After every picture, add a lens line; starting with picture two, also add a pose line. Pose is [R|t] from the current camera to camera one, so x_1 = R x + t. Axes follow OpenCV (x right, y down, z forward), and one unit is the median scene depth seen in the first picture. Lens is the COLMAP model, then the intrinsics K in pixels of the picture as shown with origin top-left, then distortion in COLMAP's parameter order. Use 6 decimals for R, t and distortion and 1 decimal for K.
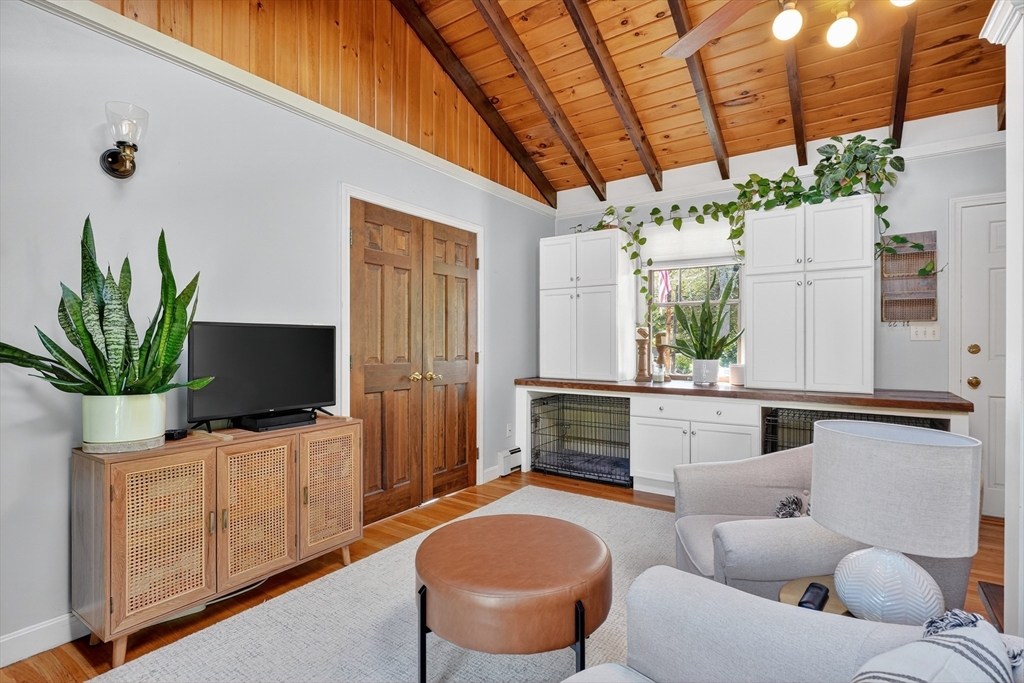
lens RADIAL K [[488.8, 0, 513.9], [0, 488.8, 342.2], [0, 0, 1]] dist [-0.003607, -0.001770]
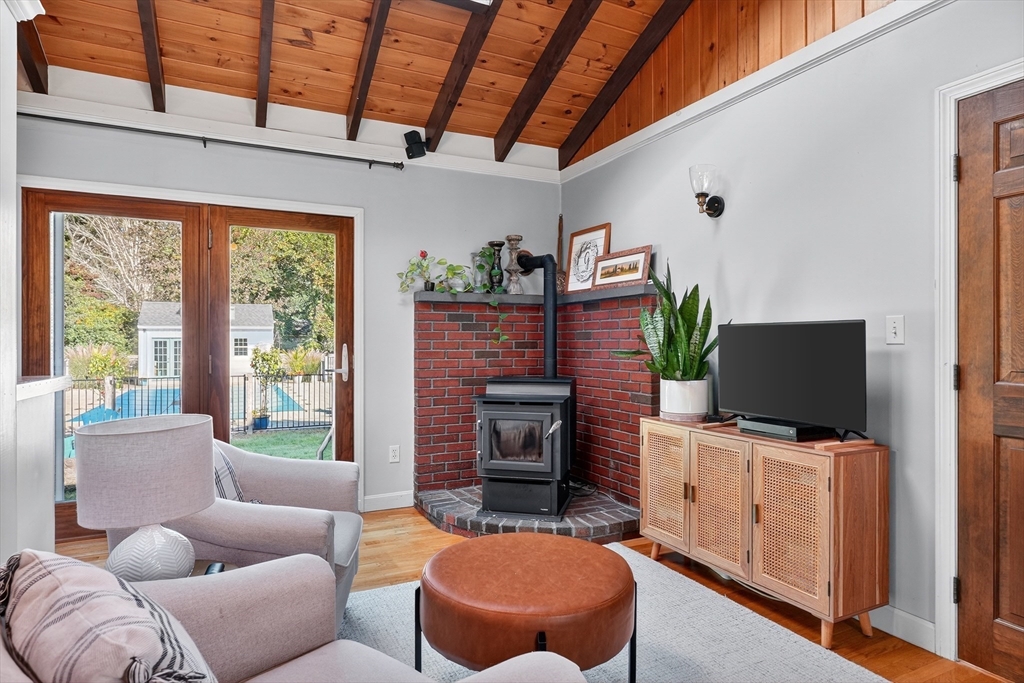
lens RADIAL K [[592.0, 0, 514.3], [0, 592.0, 342.7], [0, 0, 1]] dist [0.004718, 0.005923]
pose [[-0.496537, 0.000026, -0.868015, 0.807752], [0.000714, 1.000000, -0.000378, -0.000353], [0.868015, -0.000808, -0.496537, 1.264887]]
